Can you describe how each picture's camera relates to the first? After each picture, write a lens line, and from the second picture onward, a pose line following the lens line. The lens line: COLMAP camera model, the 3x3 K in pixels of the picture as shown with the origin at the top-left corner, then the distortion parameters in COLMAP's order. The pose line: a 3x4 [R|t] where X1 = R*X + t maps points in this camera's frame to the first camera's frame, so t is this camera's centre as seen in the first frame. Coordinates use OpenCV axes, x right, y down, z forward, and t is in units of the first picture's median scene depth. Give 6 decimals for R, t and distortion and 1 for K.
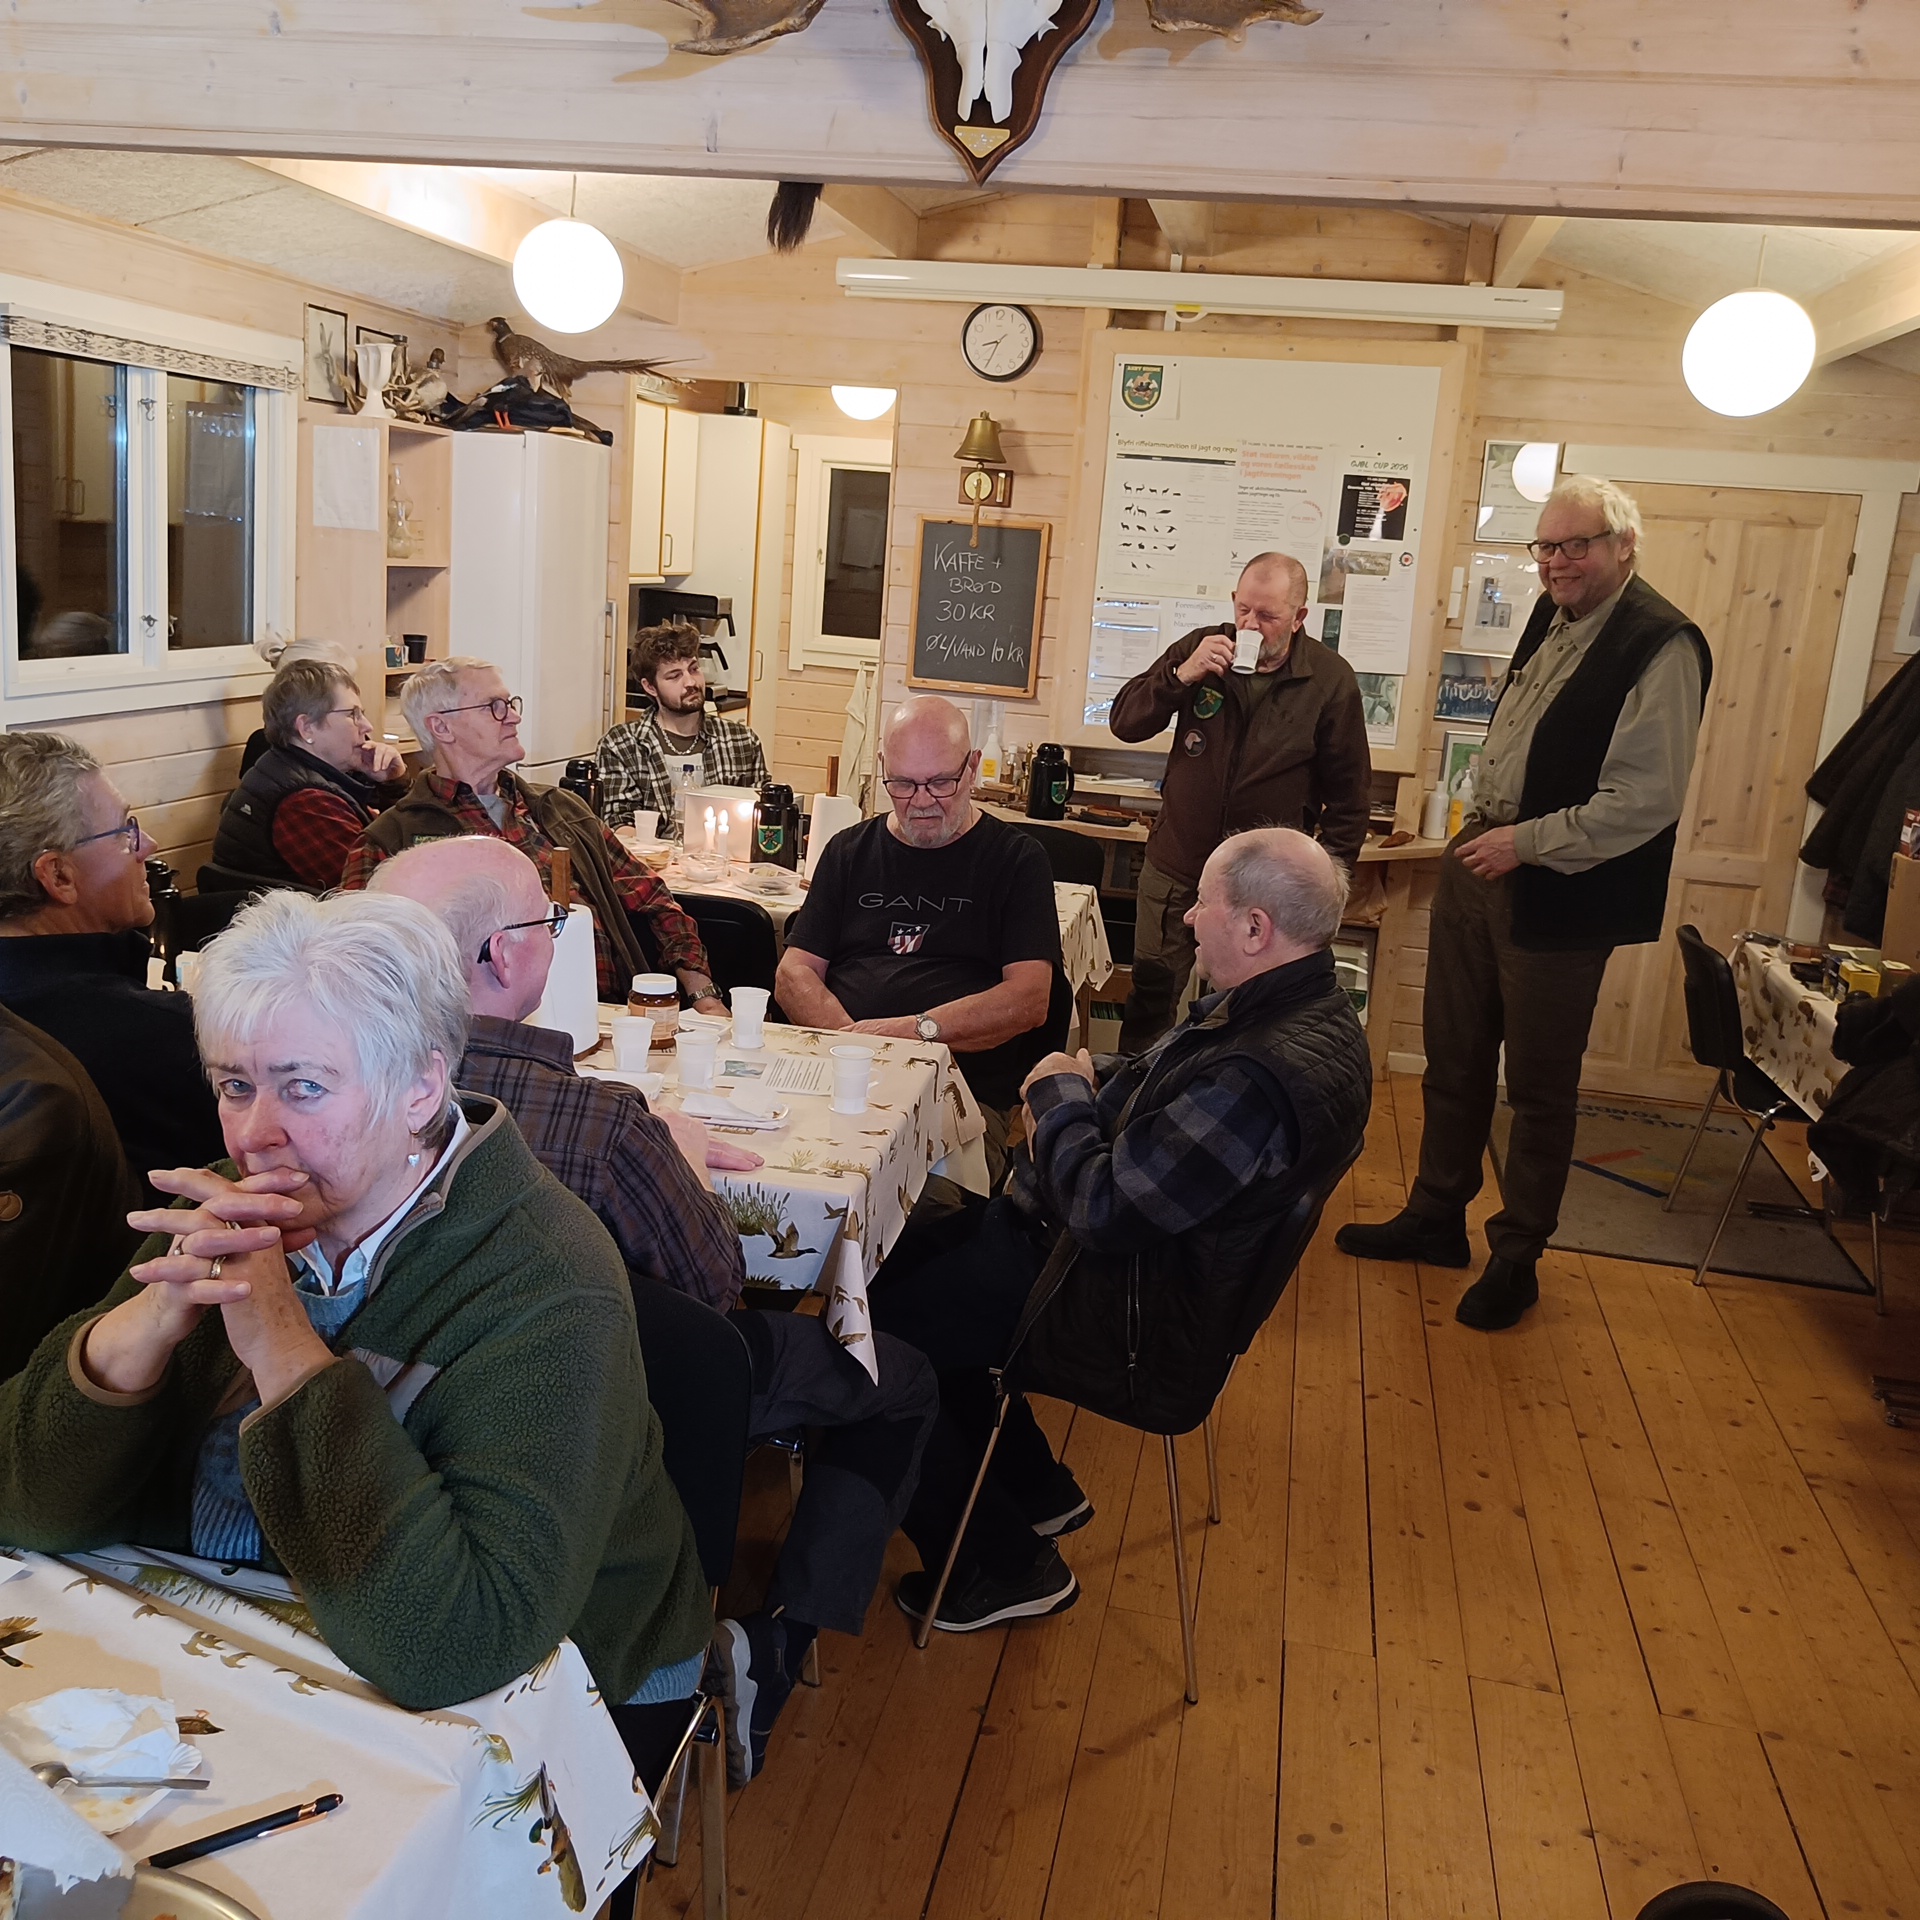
lens RADIAL K [[1800.2, 0, 952.0], [0, 1800.2, 967.8], [0, 0, 1]] dist [0.003771, 0.000000]
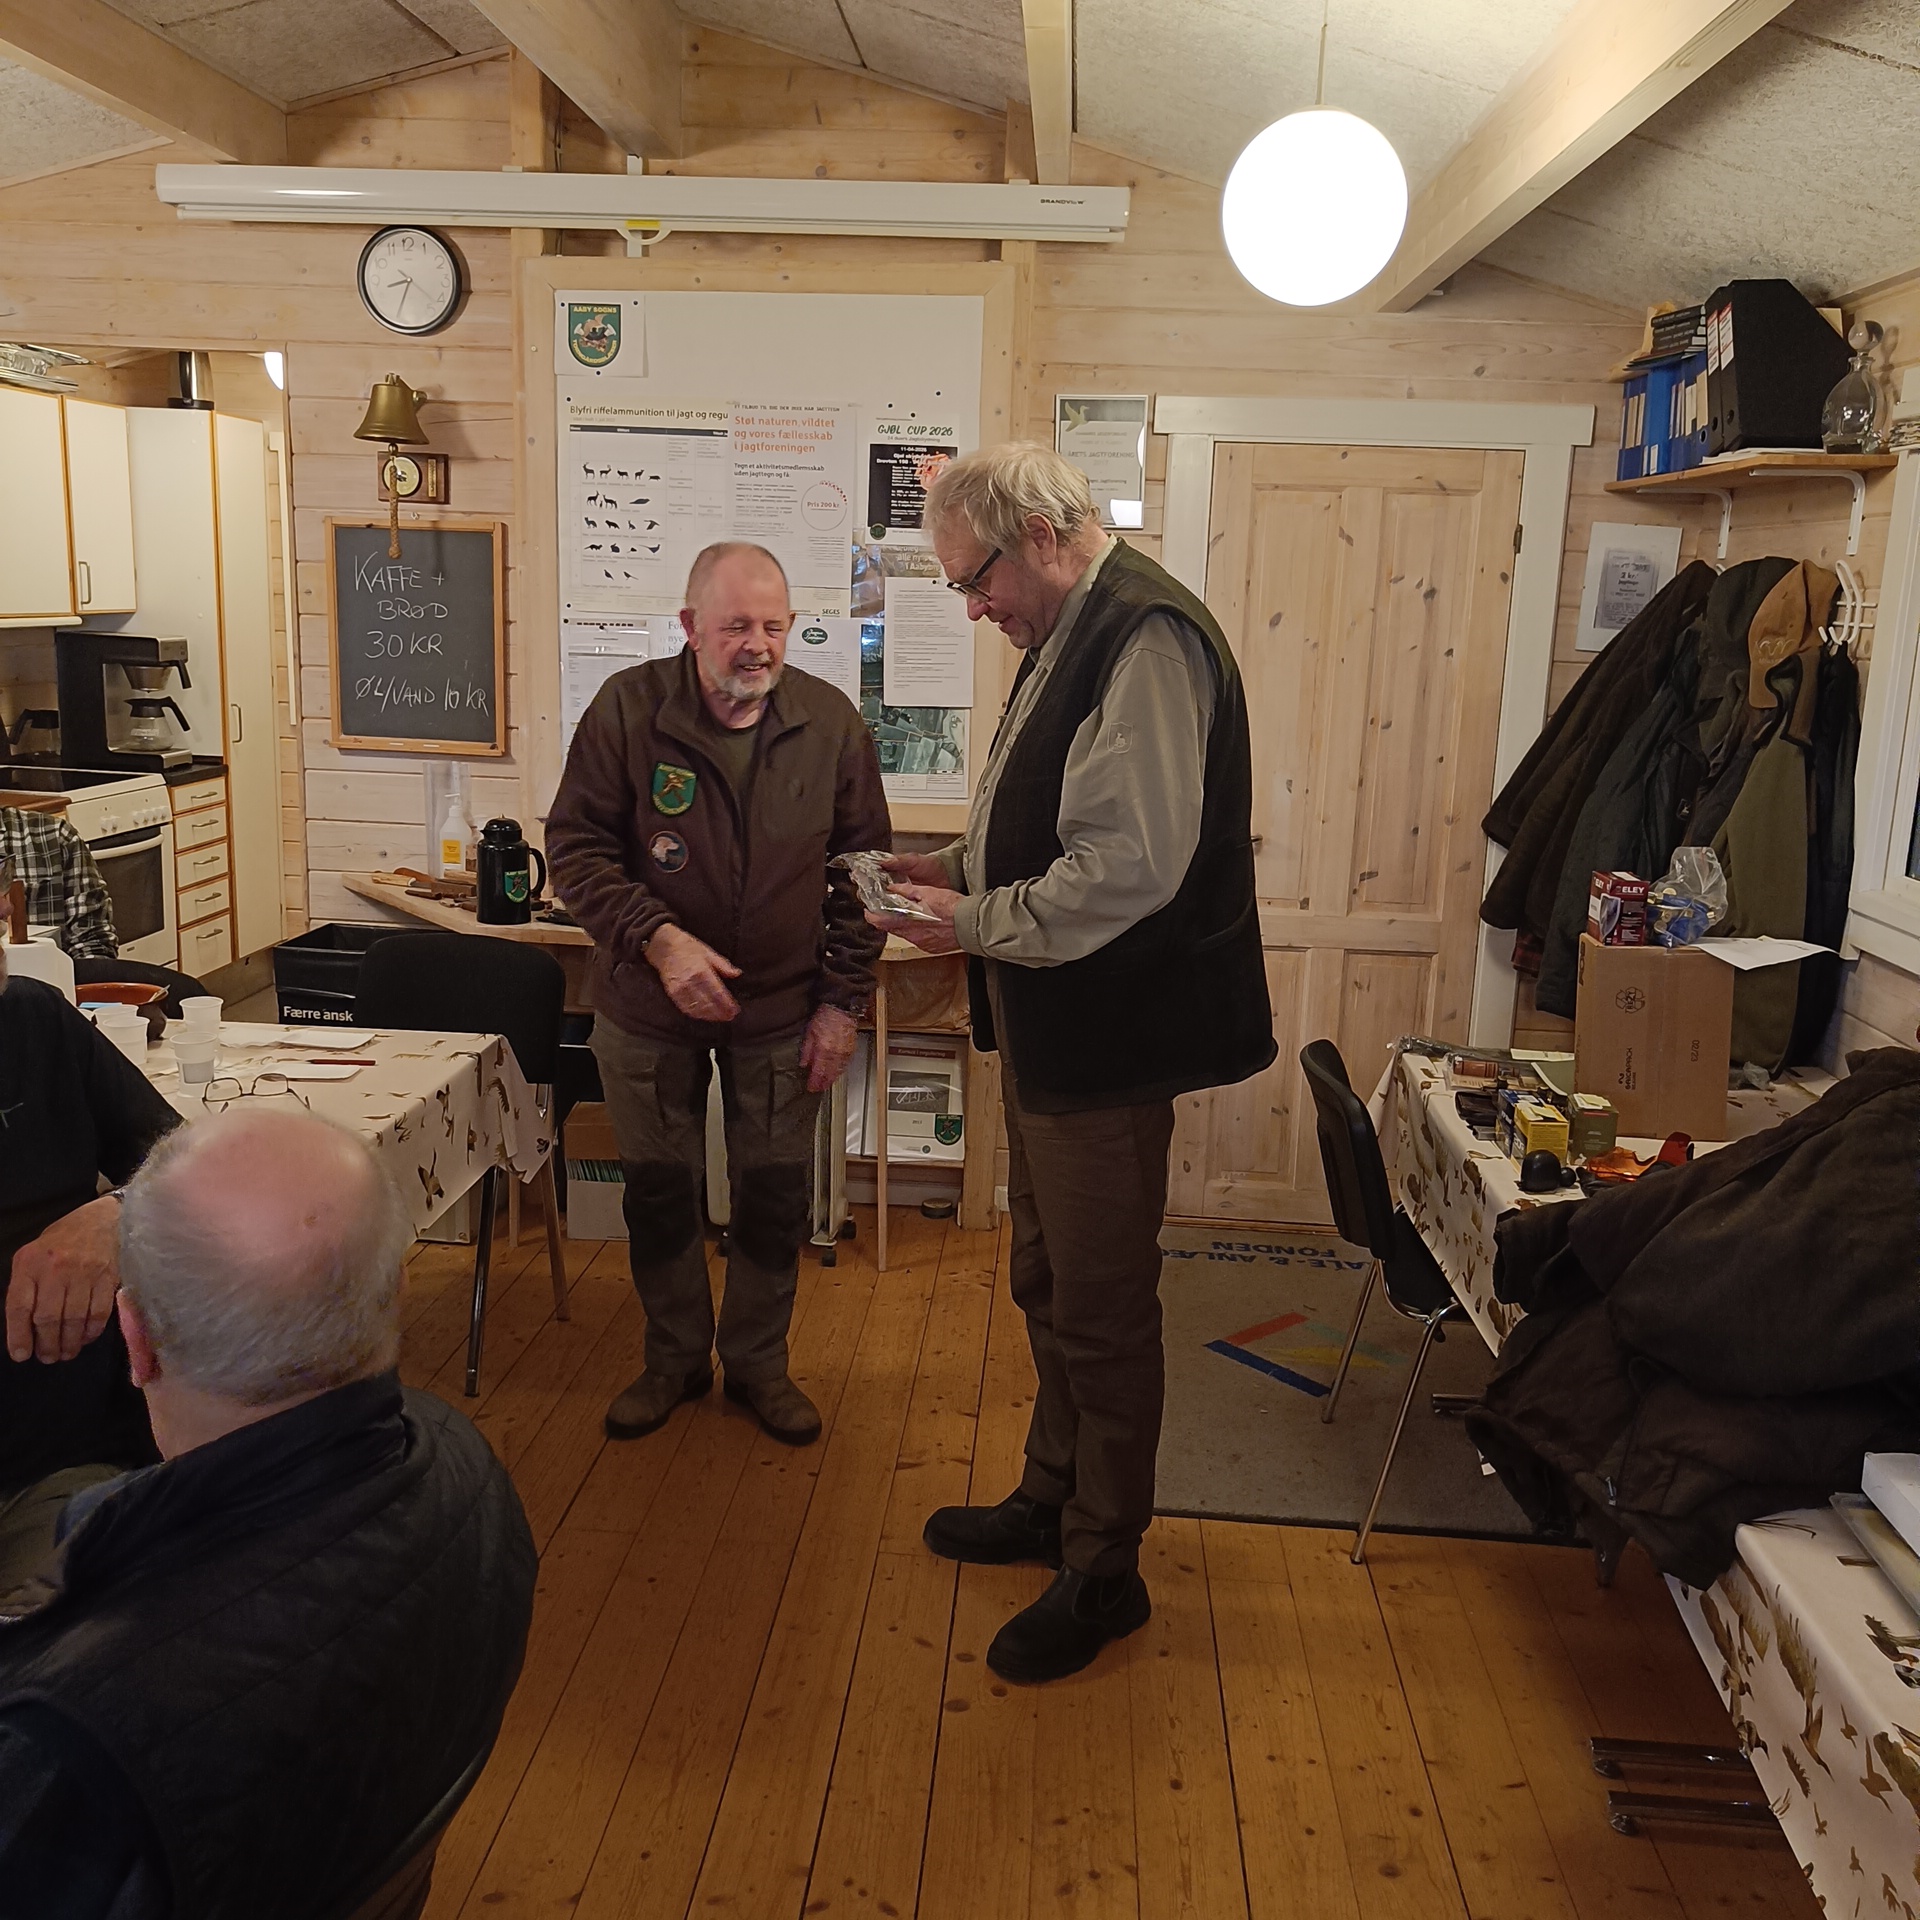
lens RADIAL K [[1800.2, 0, 957.8], [0, 1800.2, 994.9], [0, 0, 1]] dist [0.003771, 0.000000]
pose [[0.990155, -0.065897, 0.123493, 0.145129], [0.065689, 0.997824, 0.005757, -0.045831], [-0.123604, 0.002411, 0.992329, 0.248417]]
